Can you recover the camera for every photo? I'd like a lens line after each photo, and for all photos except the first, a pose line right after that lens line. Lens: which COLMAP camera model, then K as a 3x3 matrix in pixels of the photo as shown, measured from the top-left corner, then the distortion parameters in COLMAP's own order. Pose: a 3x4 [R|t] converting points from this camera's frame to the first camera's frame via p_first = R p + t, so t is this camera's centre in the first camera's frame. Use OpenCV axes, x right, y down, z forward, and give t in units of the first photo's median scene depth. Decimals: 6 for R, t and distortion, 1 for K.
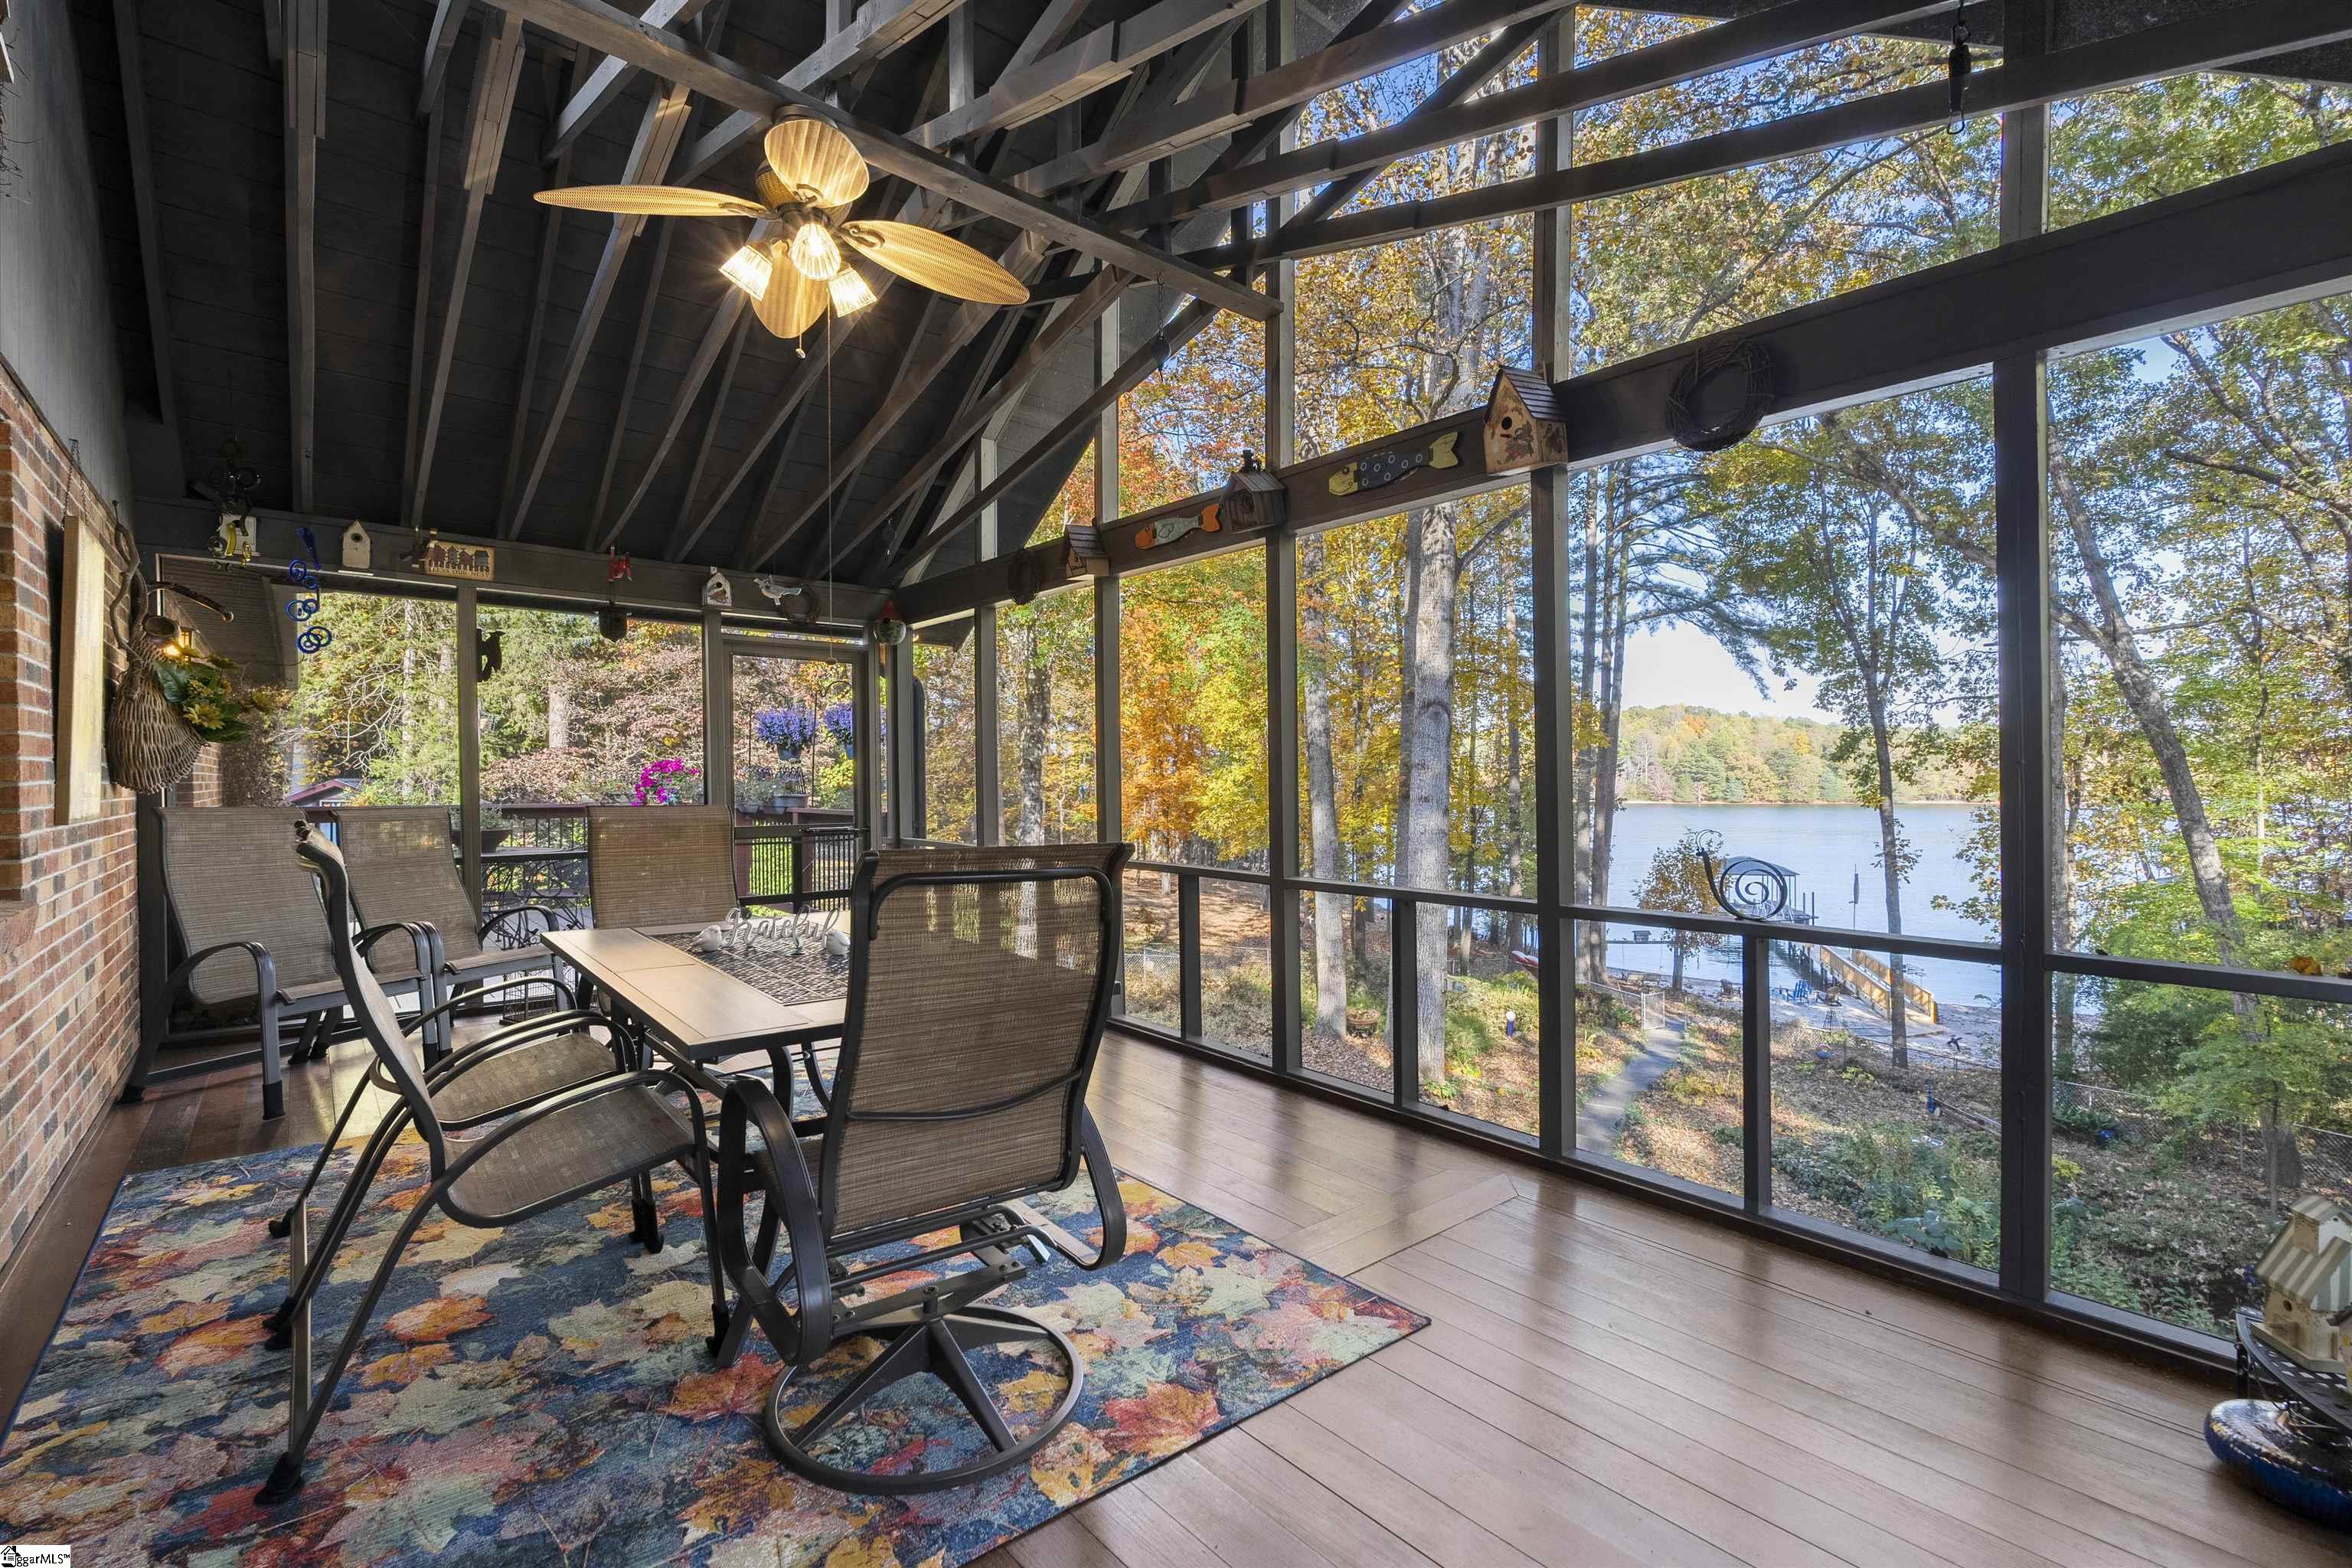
lens RADIAL K [[1029.4, 0, 1175.3], [0, 1029.4, 784.3], [0, 0, 1]] dist [-0.003925, -0.000475]
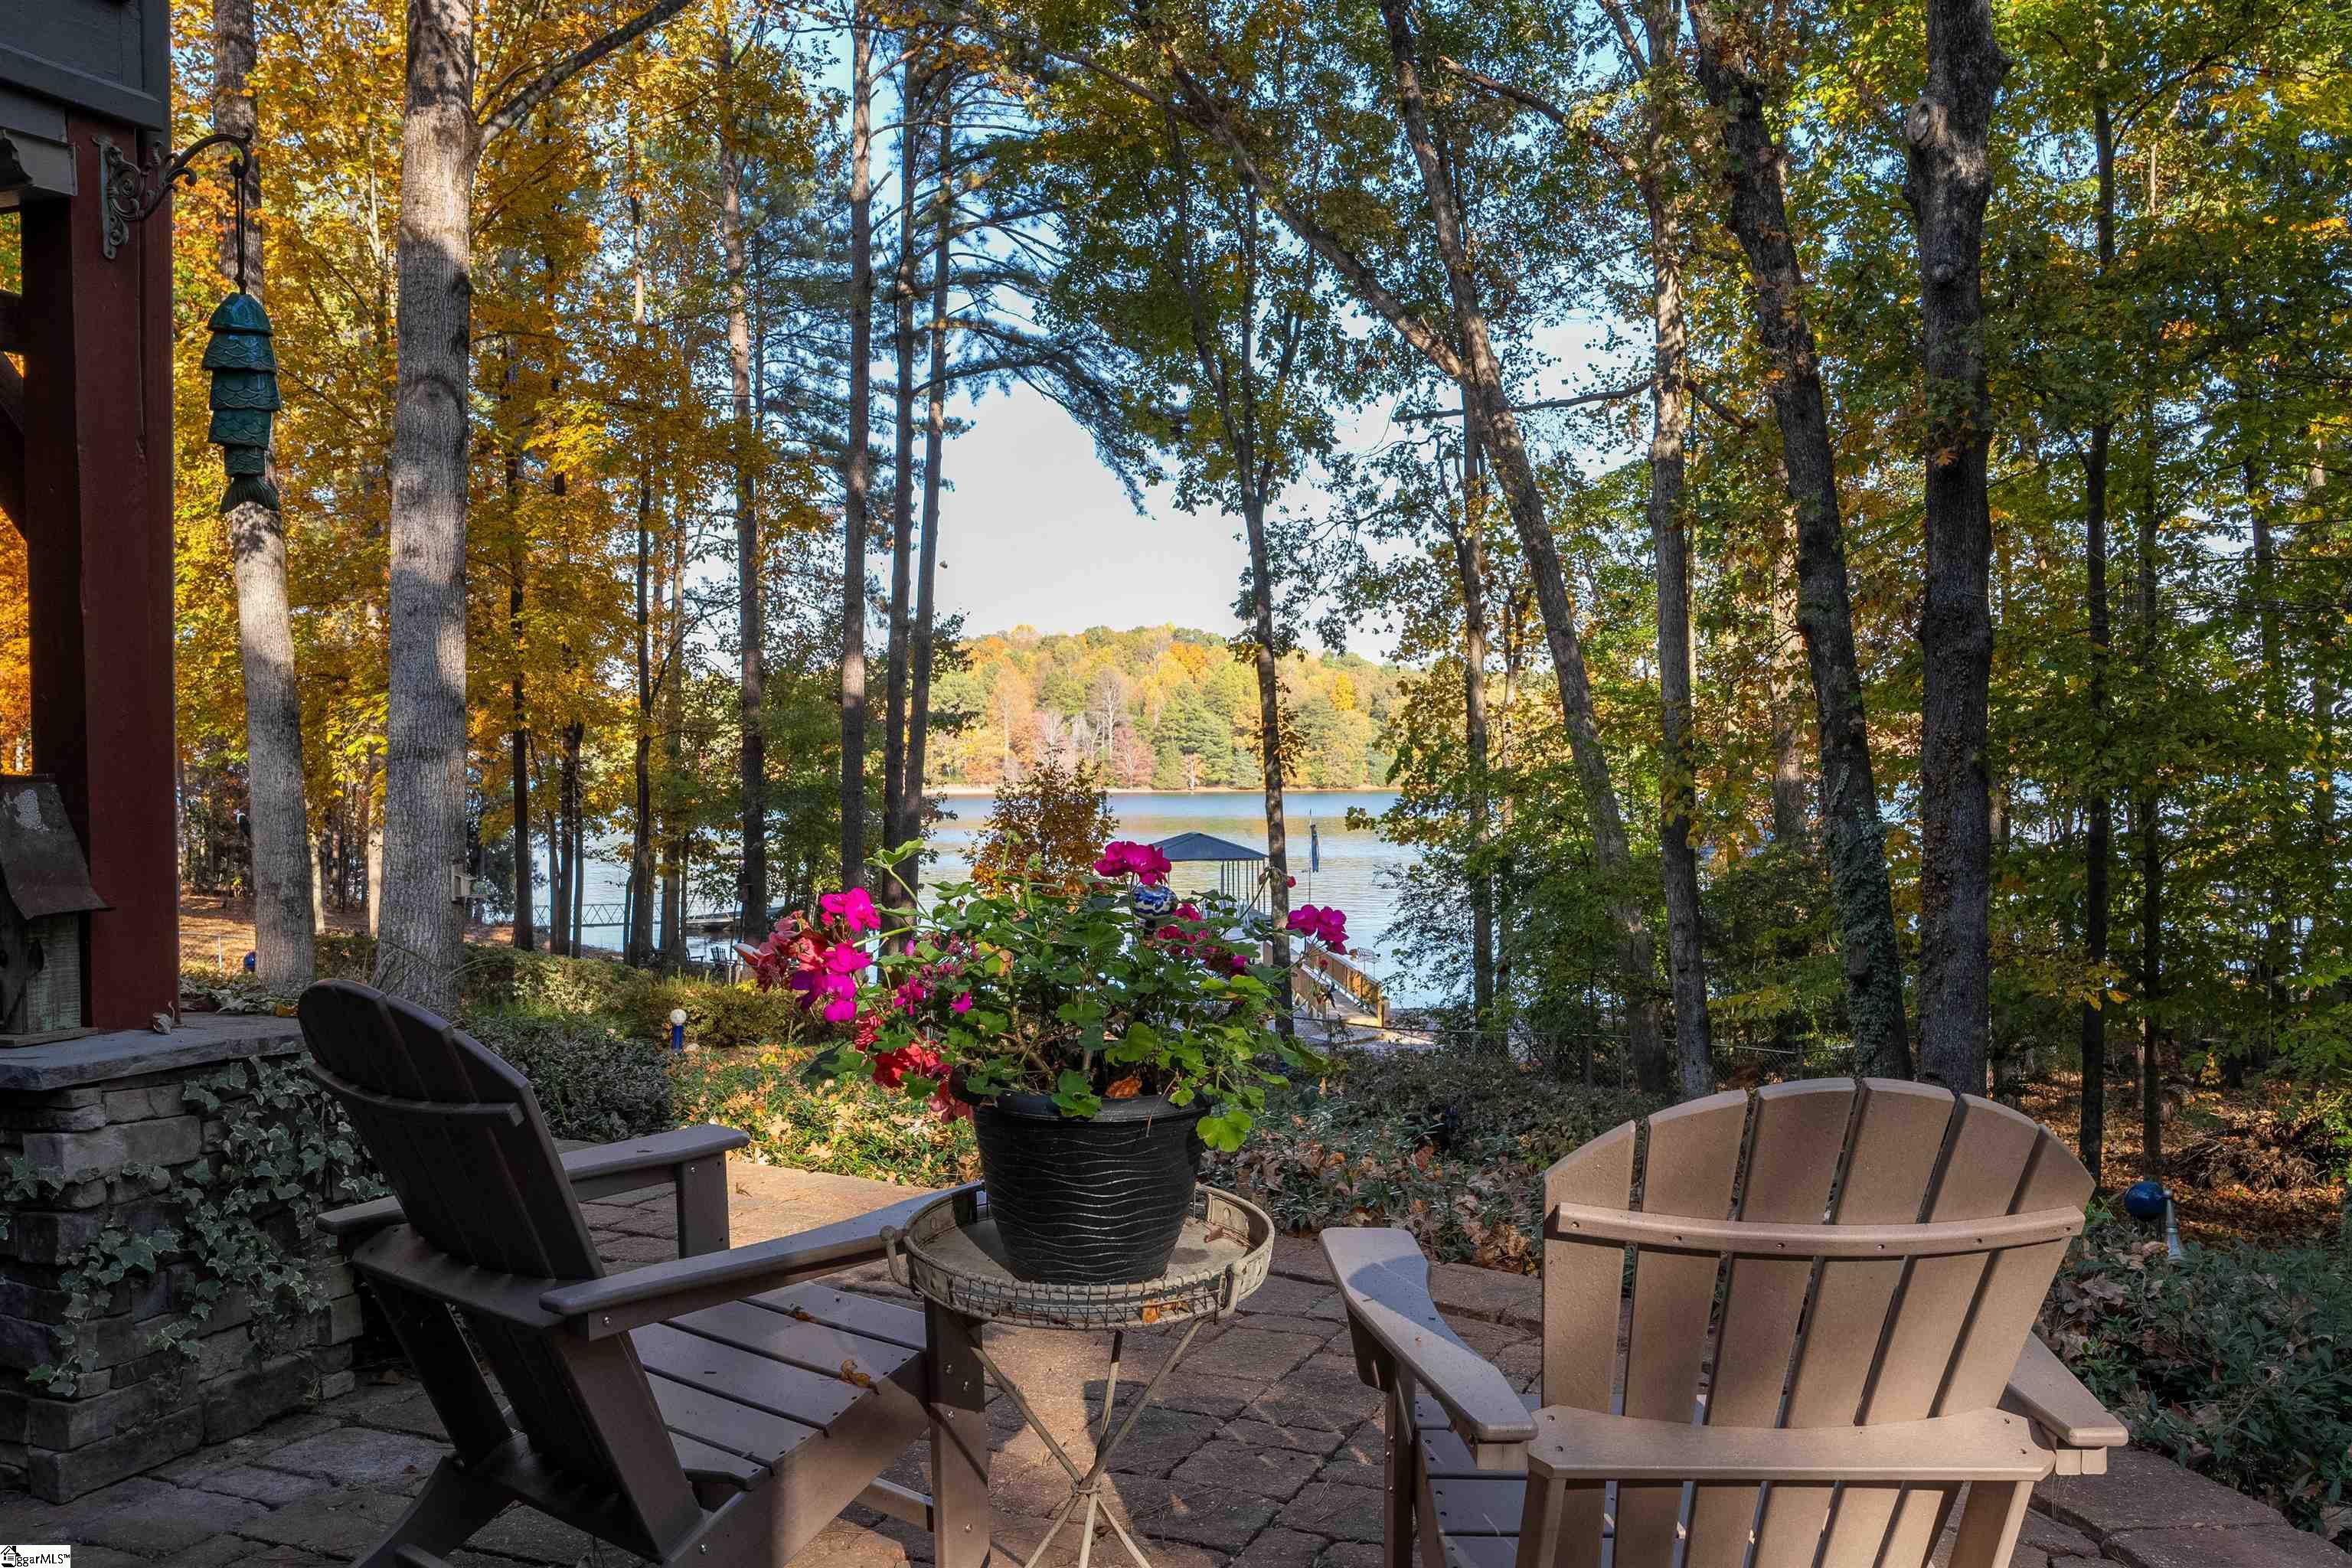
lens RADIAL K [[1969.4, 0, 1173.9], [0, 1969.4, 789.7], [0, 0, 1]] dist [-0.003103, -0.002229]
pose [[0.904293, -0.002596, 0.426904, 0.094442], [0.002644, 0.999996, 0.000479, 0.088372], [-0.426904, 0.000696, 0.904297, -0.083809]]
